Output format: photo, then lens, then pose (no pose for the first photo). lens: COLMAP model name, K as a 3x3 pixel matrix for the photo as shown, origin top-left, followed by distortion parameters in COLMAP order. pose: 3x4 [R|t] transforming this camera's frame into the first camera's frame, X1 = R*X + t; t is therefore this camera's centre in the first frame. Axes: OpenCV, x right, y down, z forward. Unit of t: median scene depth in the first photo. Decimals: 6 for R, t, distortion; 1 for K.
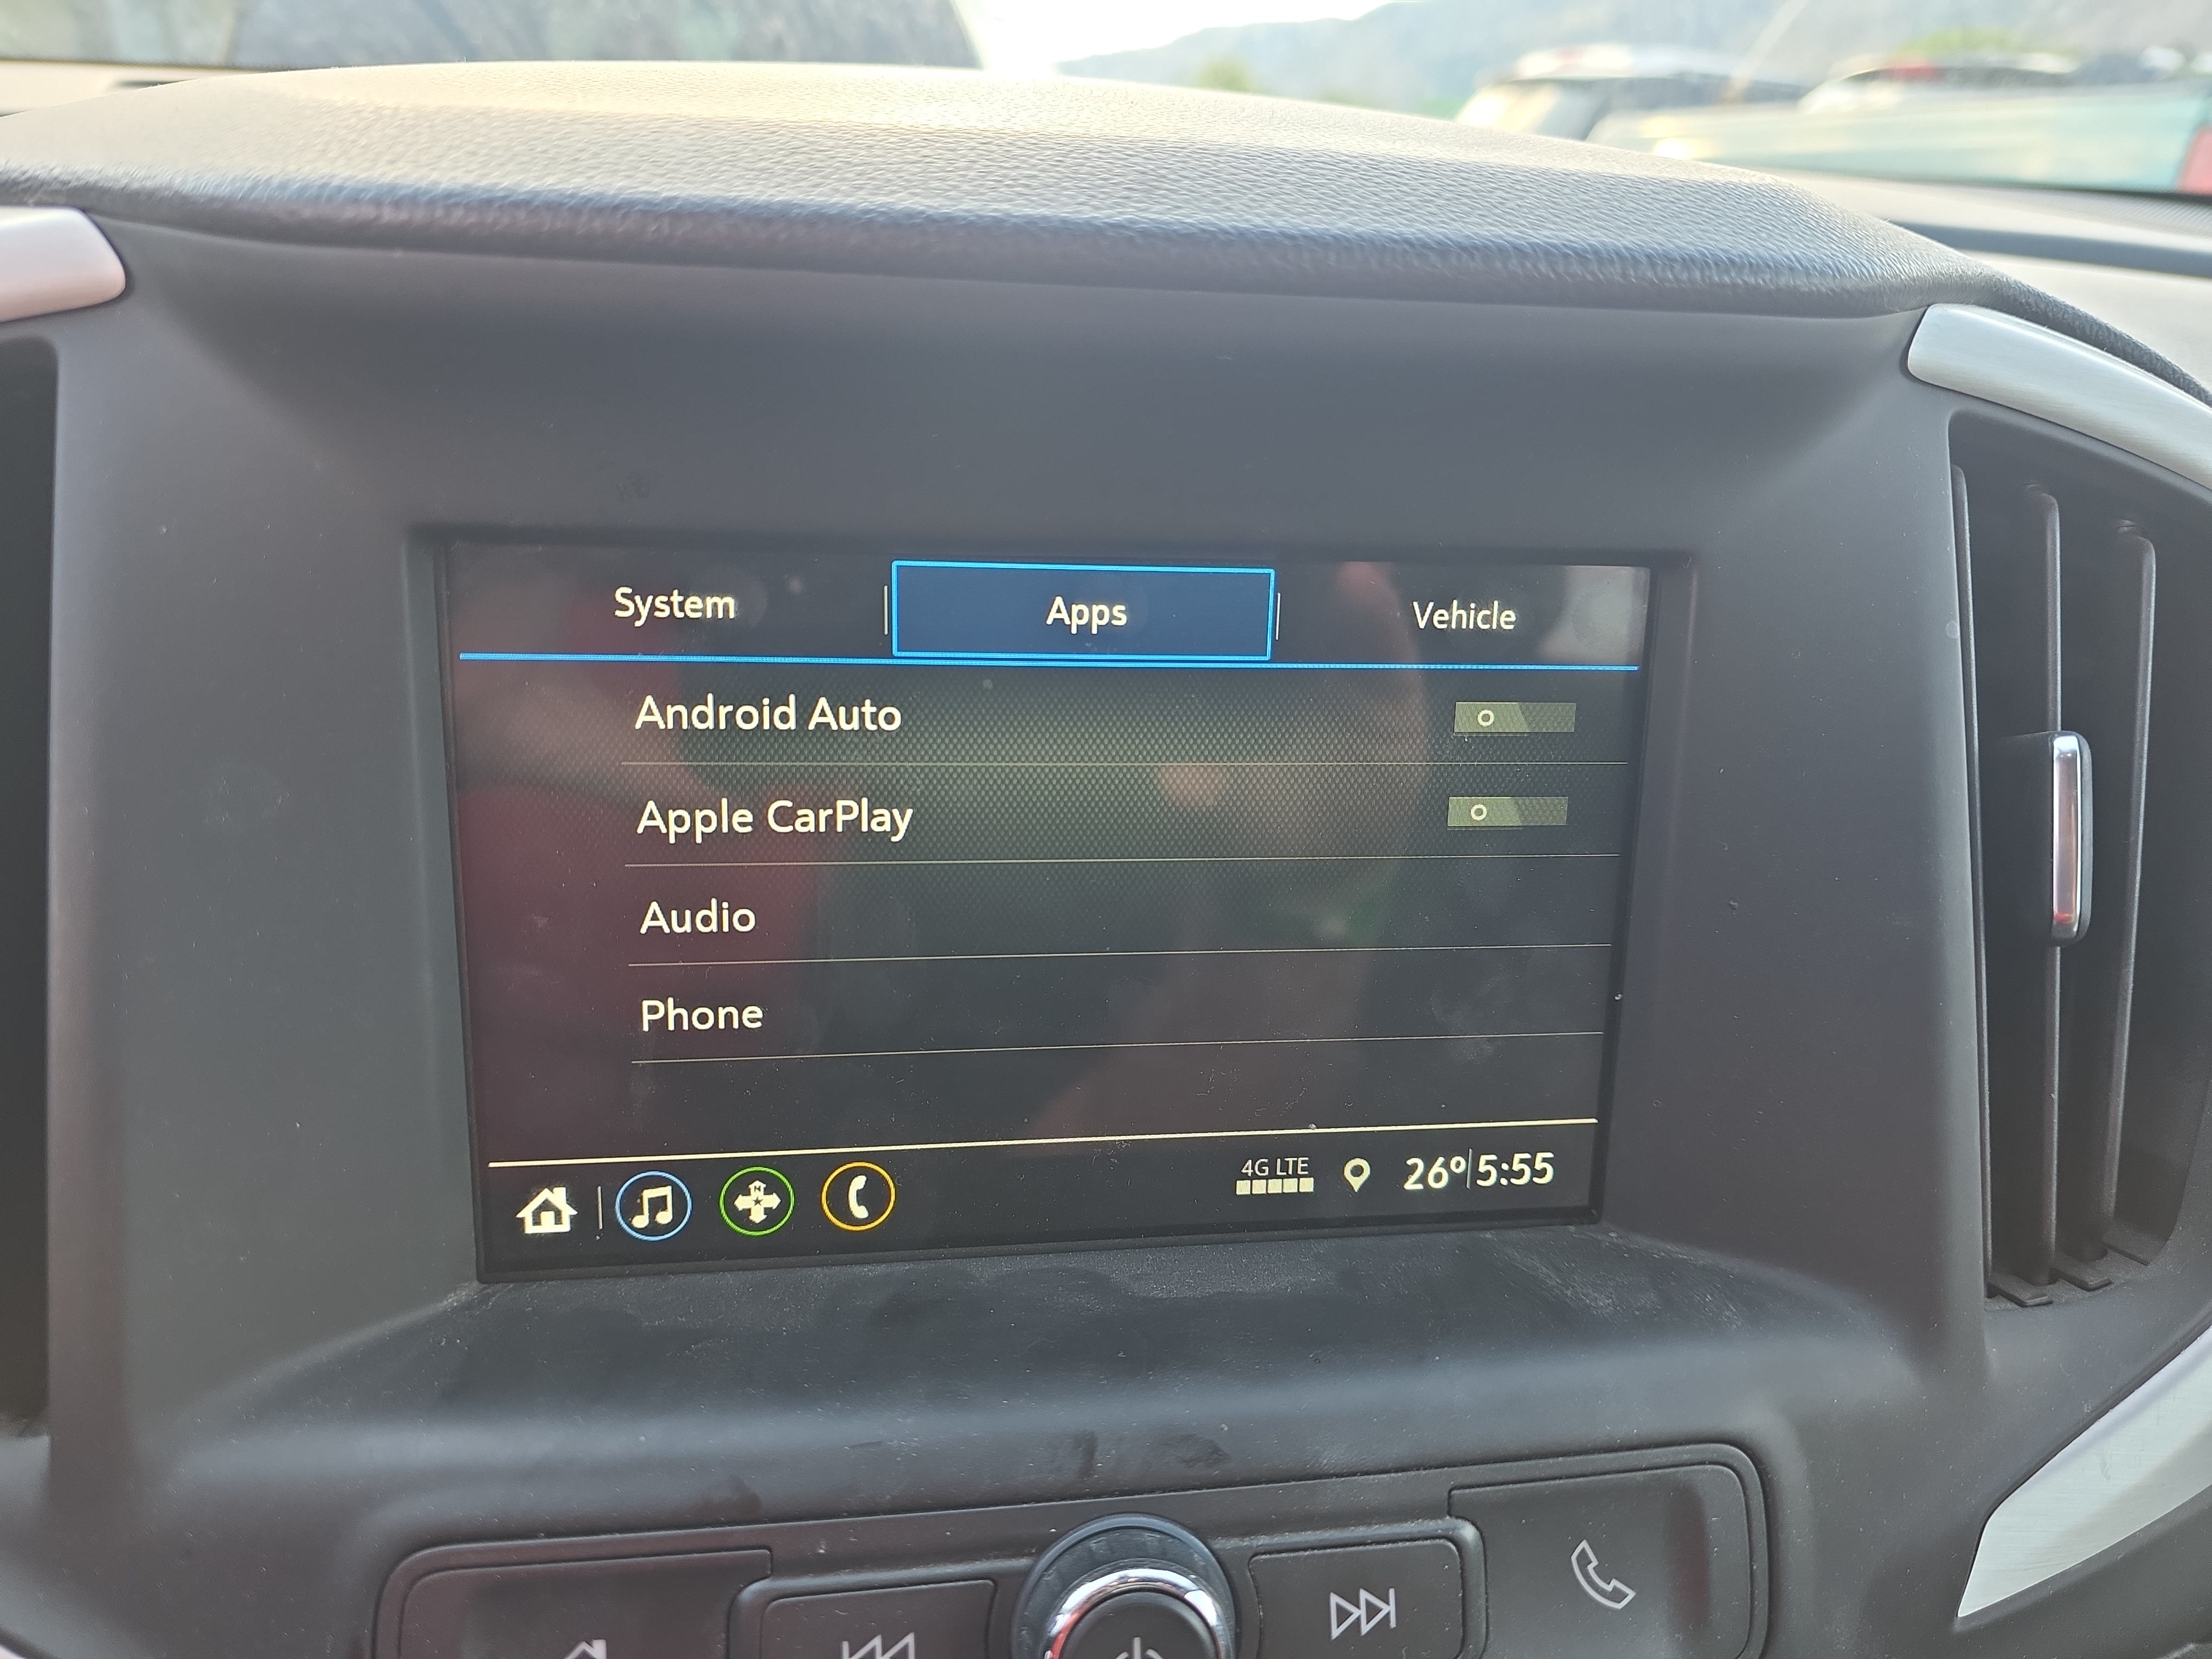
lens RADIAL K [[1654.2, 0, 1106.0], [0, 1654.2, 829.5], [0, 0, 1]] dist [0.011887, -0.053408]
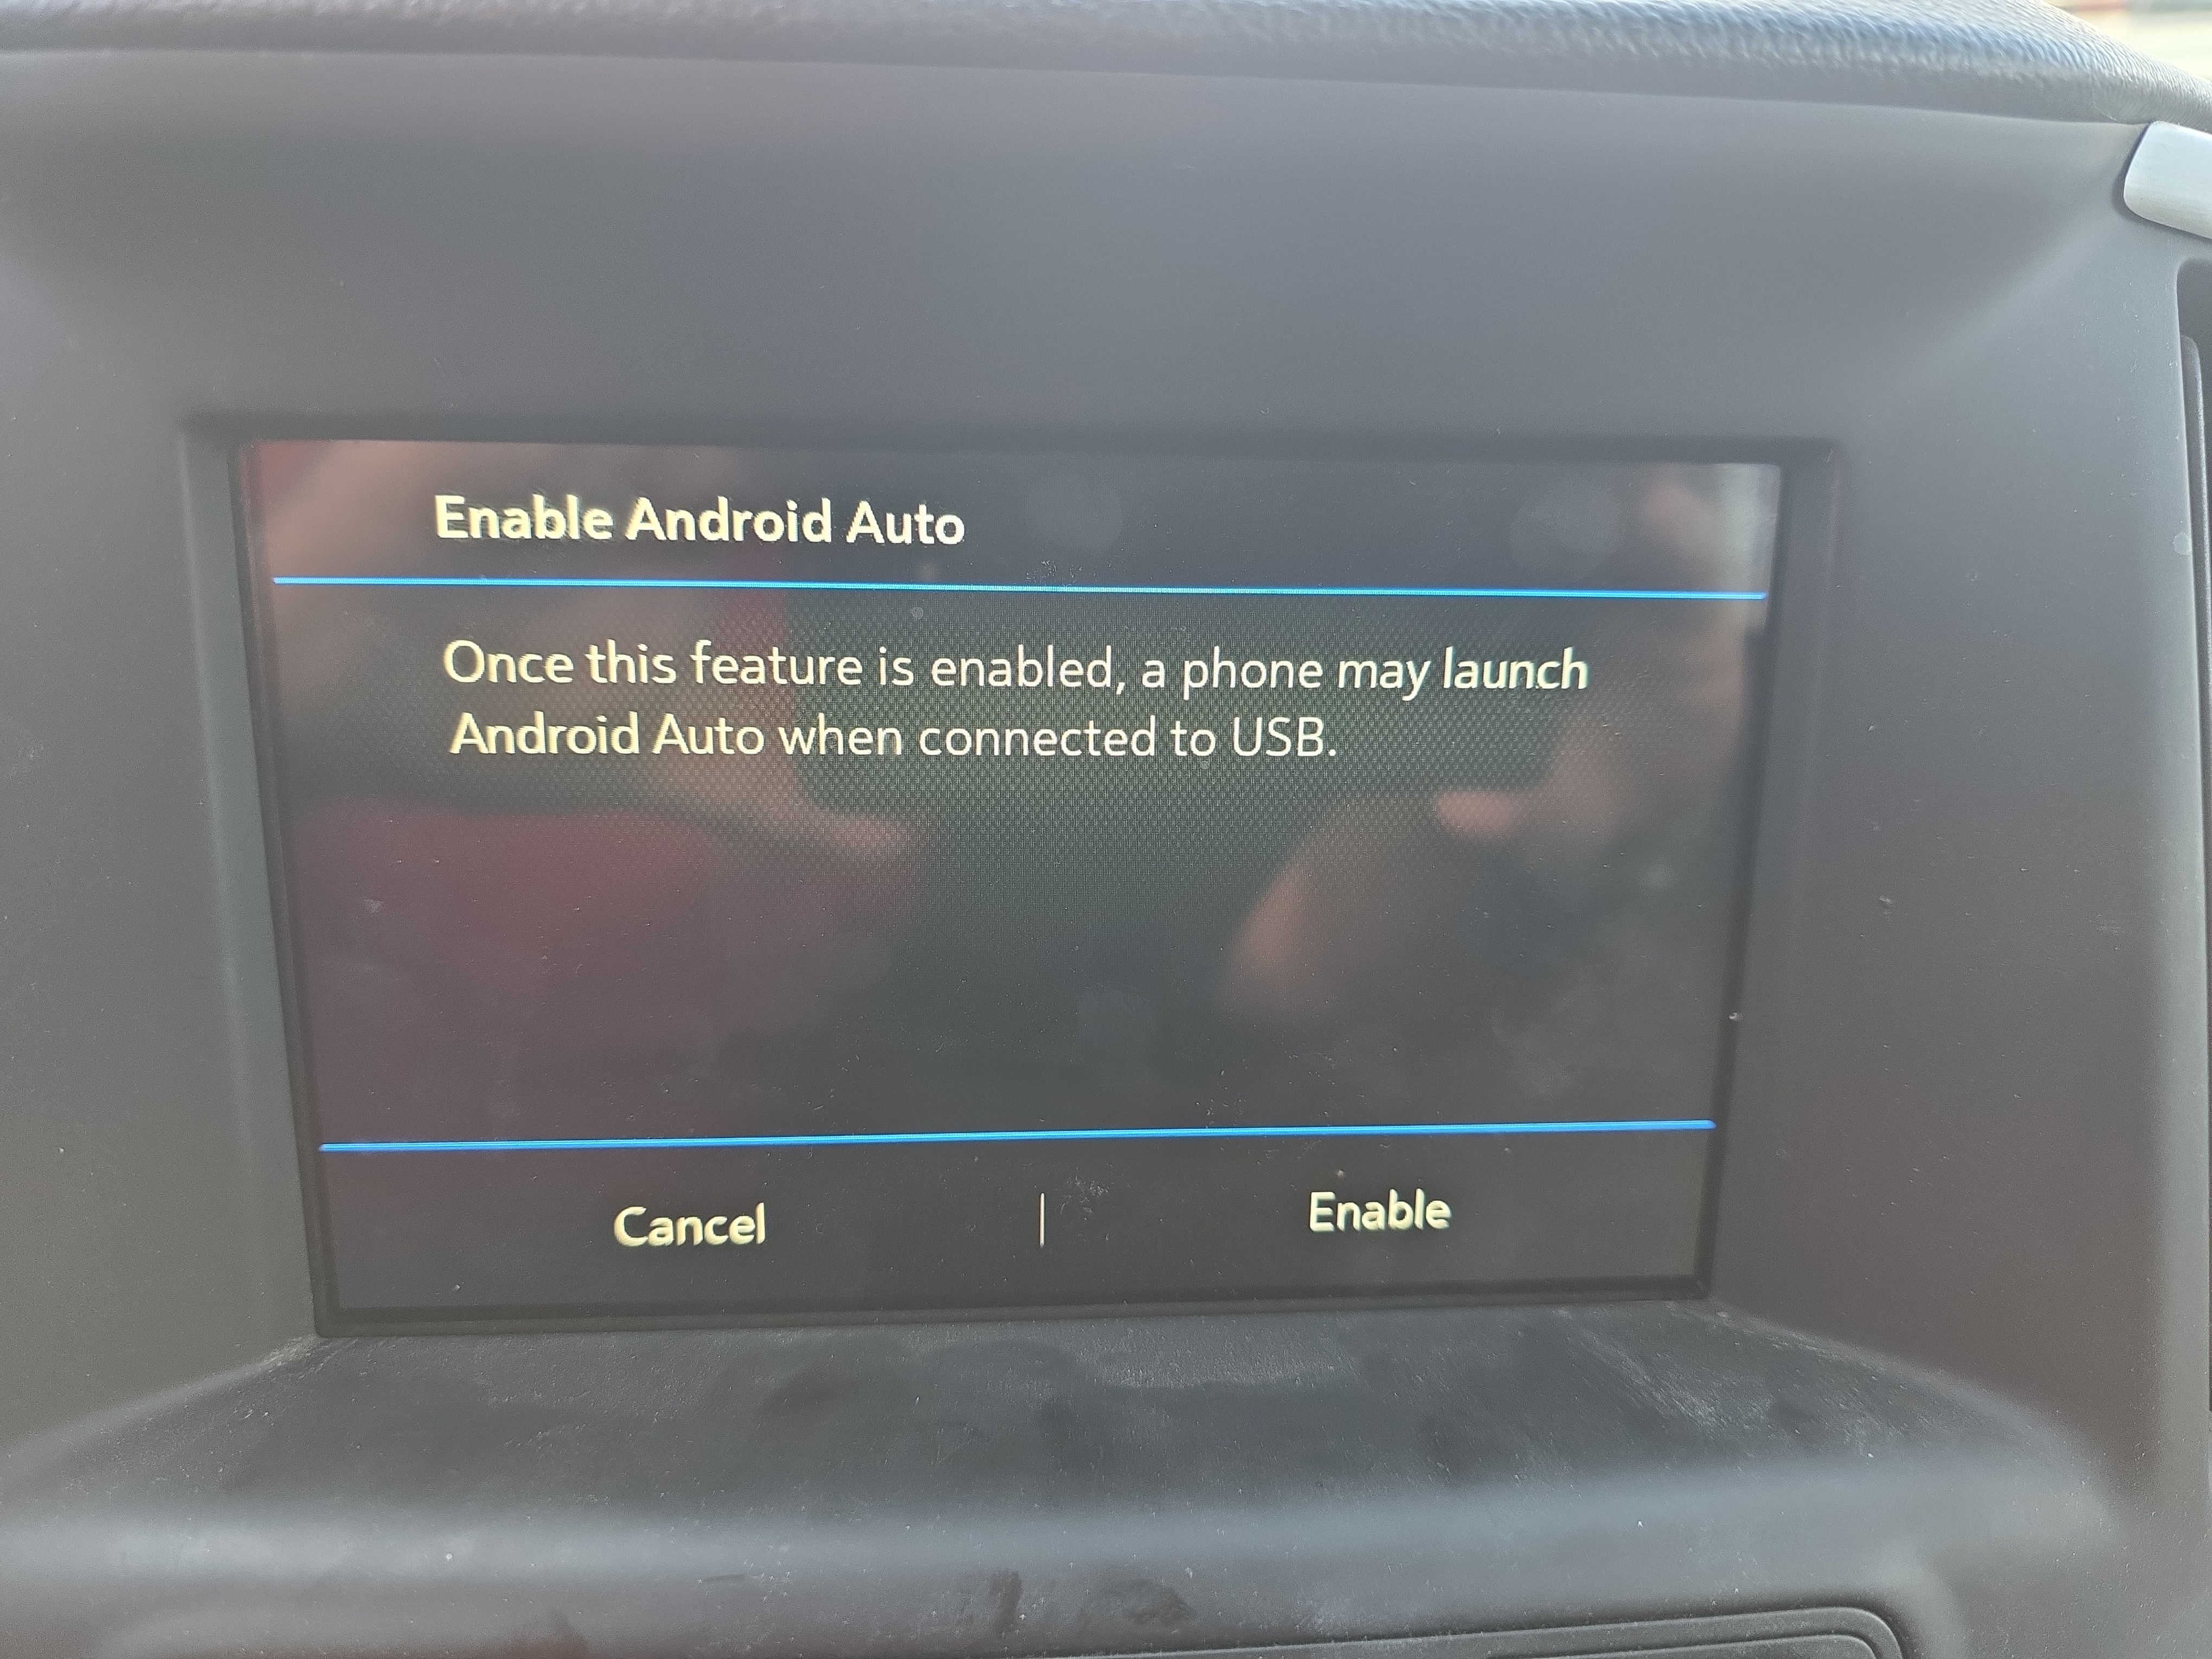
lens RADIAL K [[1659.0, 0, 1116.4], [0, 1659.0, 828.6], [0, 0, 1]] dist [-0.019390, -0.029660]
pose [[0.996230, 0.008418, -0.086341, 0.094111], [-0.007222, 0.999874, 0.014156, 0.003223], [0.086449, -0.013479, 0.996165, 0.217907]]
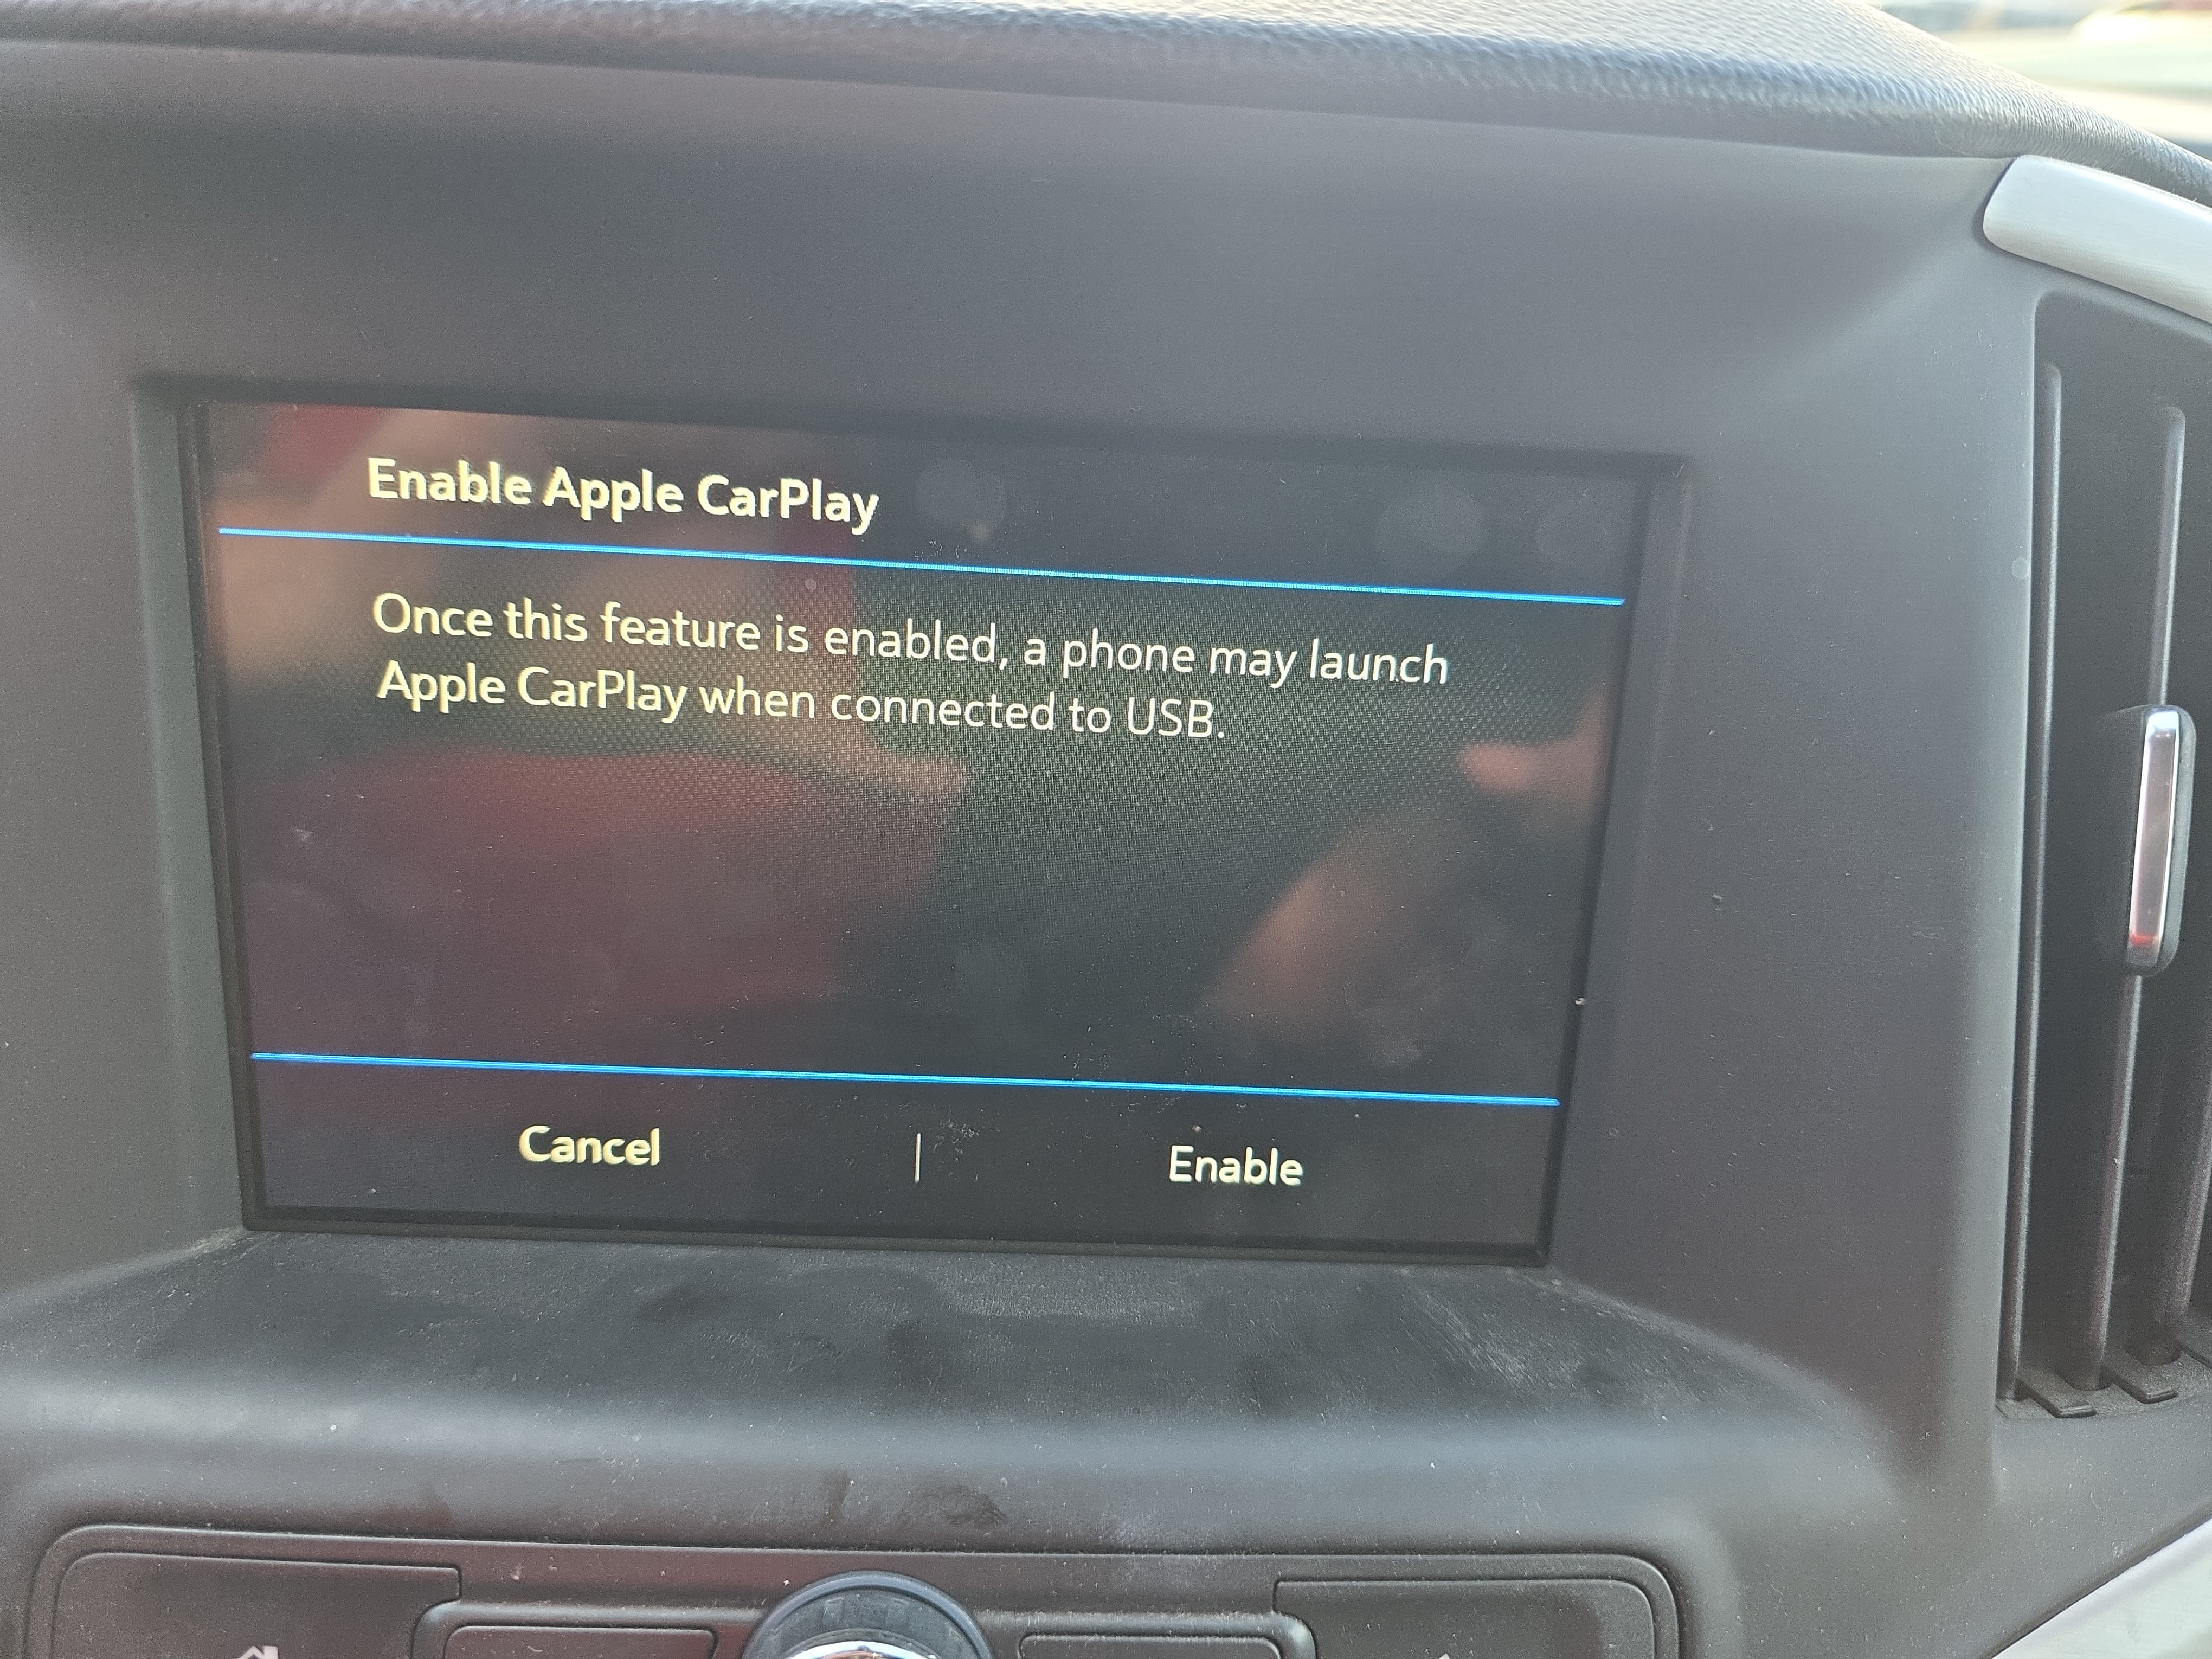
lens RADIAL K [[1653.1, 0, 1113.6], [0, 1653.1, 847.4], [0, 0, 1]] dist [-0.009065, -0.037445]
pose [[0.991622, 0.057315, -0.115764, 0.190565], [-0.052768, 0.997724, 0.041969, 0.002114], [0.117906, -0.035509, 0.992390, 0.174491]]
